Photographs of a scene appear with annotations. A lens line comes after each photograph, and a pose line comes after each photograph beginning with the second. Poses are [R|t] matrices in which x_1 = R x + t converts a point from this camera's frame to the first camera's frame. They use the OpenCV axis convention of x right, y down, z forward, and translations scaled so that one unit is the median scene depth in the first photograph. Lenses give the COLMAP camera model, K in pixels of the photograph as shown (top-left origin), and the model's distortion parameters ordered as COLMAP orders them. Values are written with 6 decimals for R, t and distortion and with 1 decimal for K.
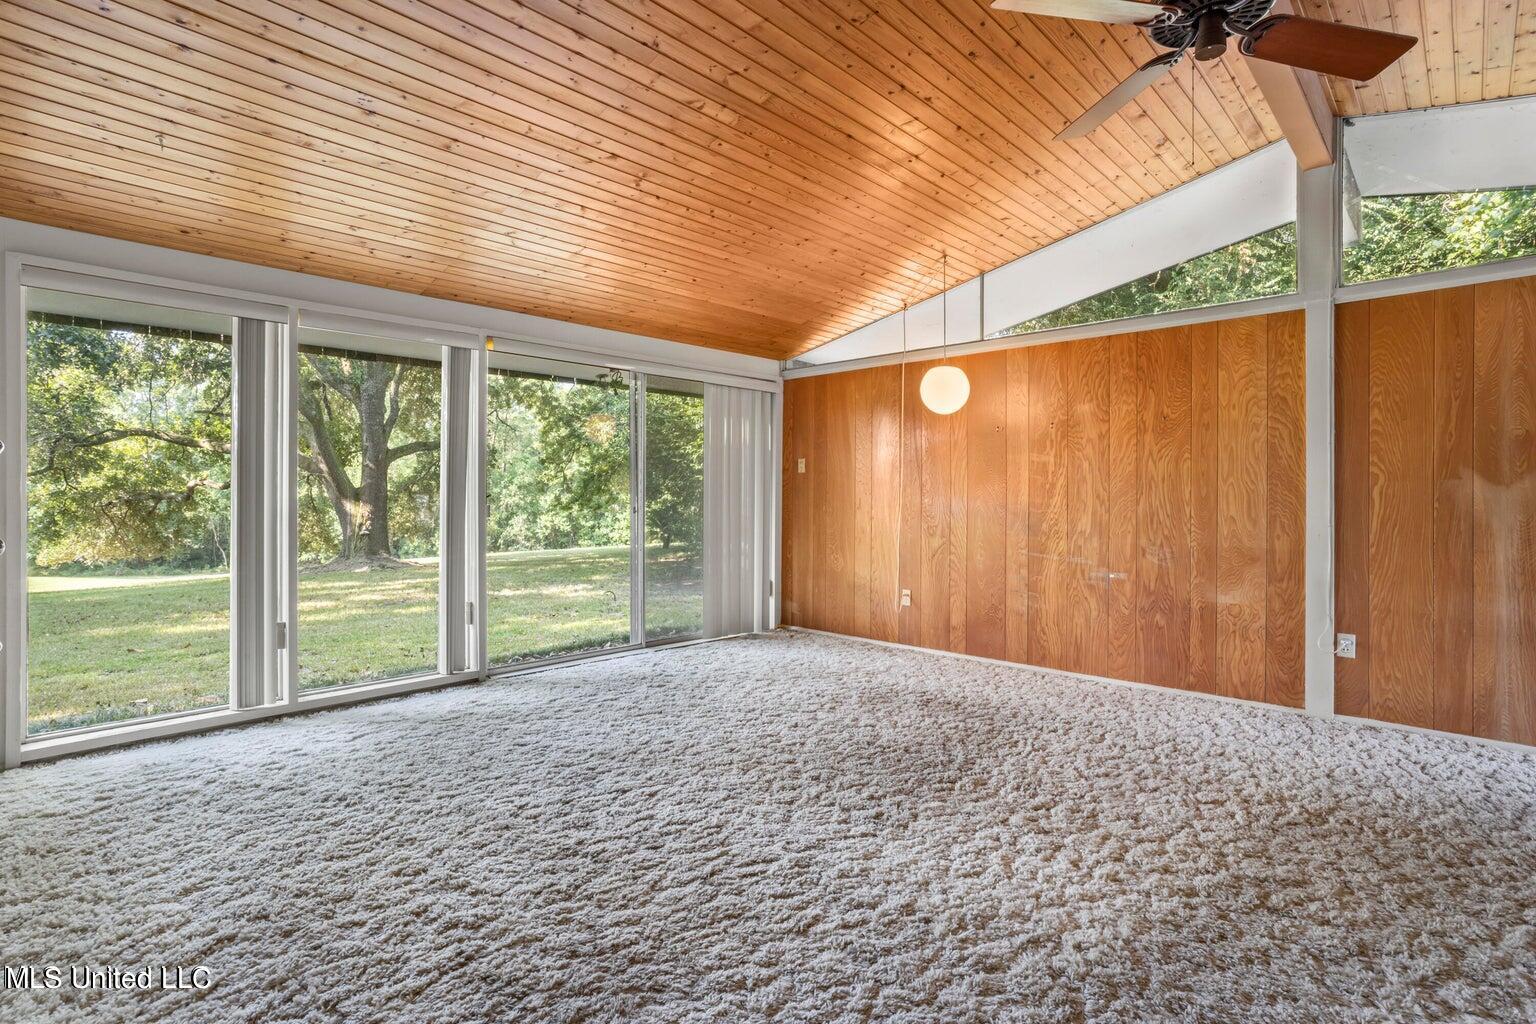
lens RADIAL K [[774.8, 0, 767.0], [0, 774.8, 501.9], [0, 0, 1]] dist [0.004425, 0.000654]
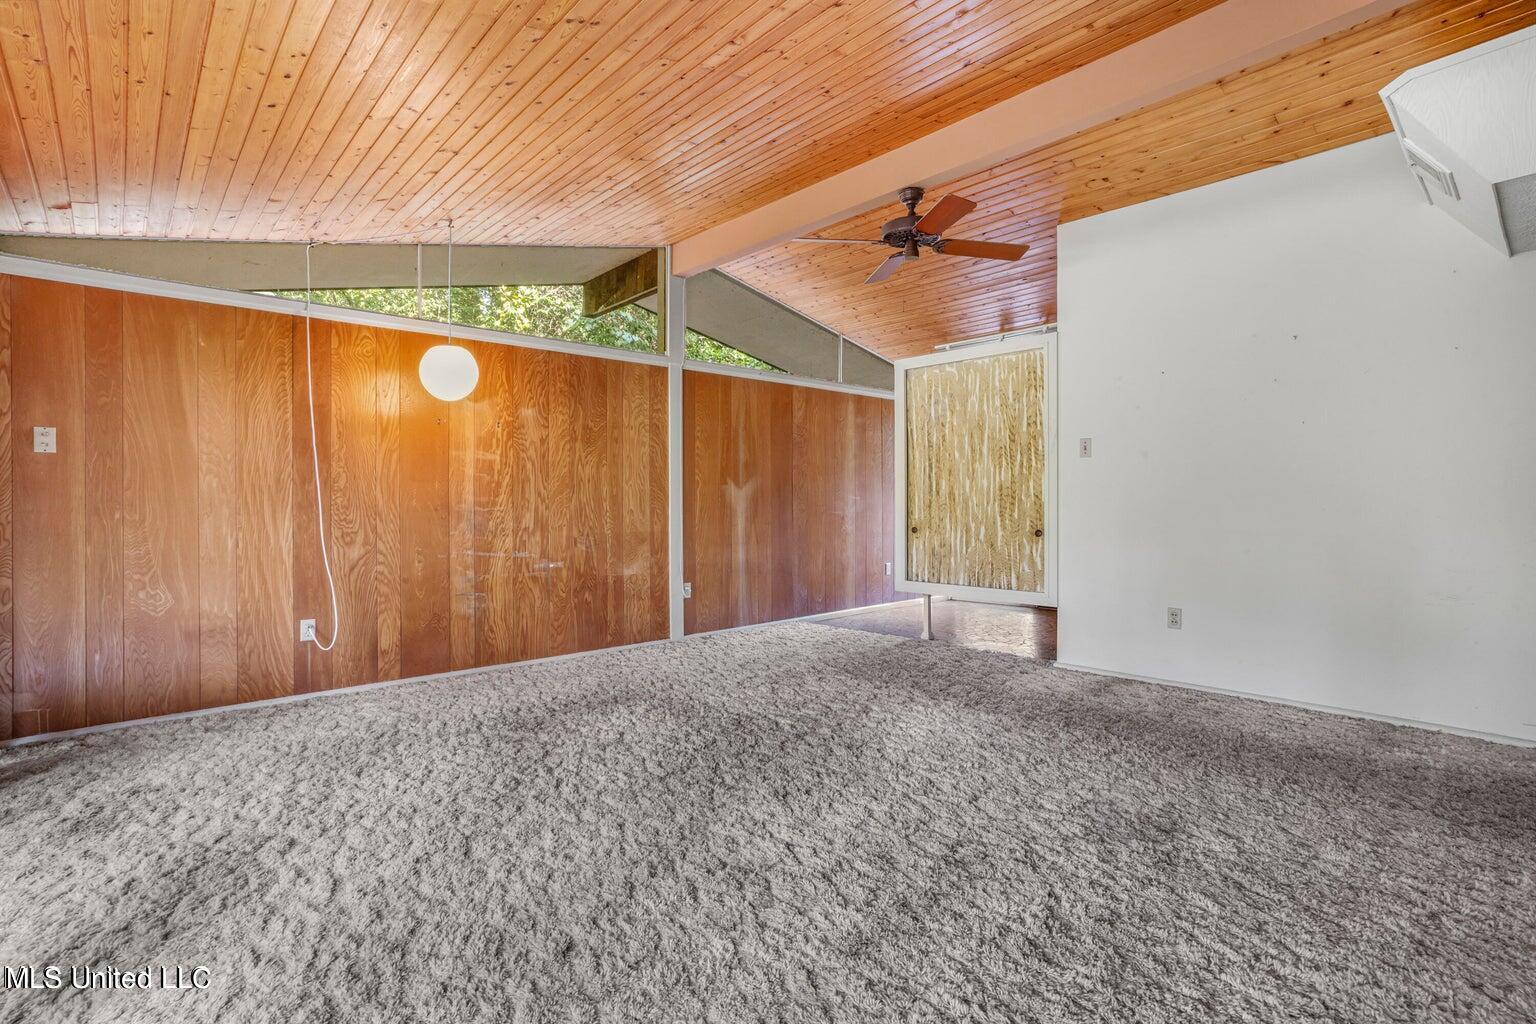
lens RADIAL K [[774.8, 0, 767.3], [0, 774.8, 504.7], [0, 0, 1]] dist [0.004425, 0.000654]
pose [[0.058578, -0.013545, 0.998191, -0.683136], [0.008750, 0.999877, 0.013054, -0.004694], [-0.998244, 0.007969, 0.058689, 0.647173]]
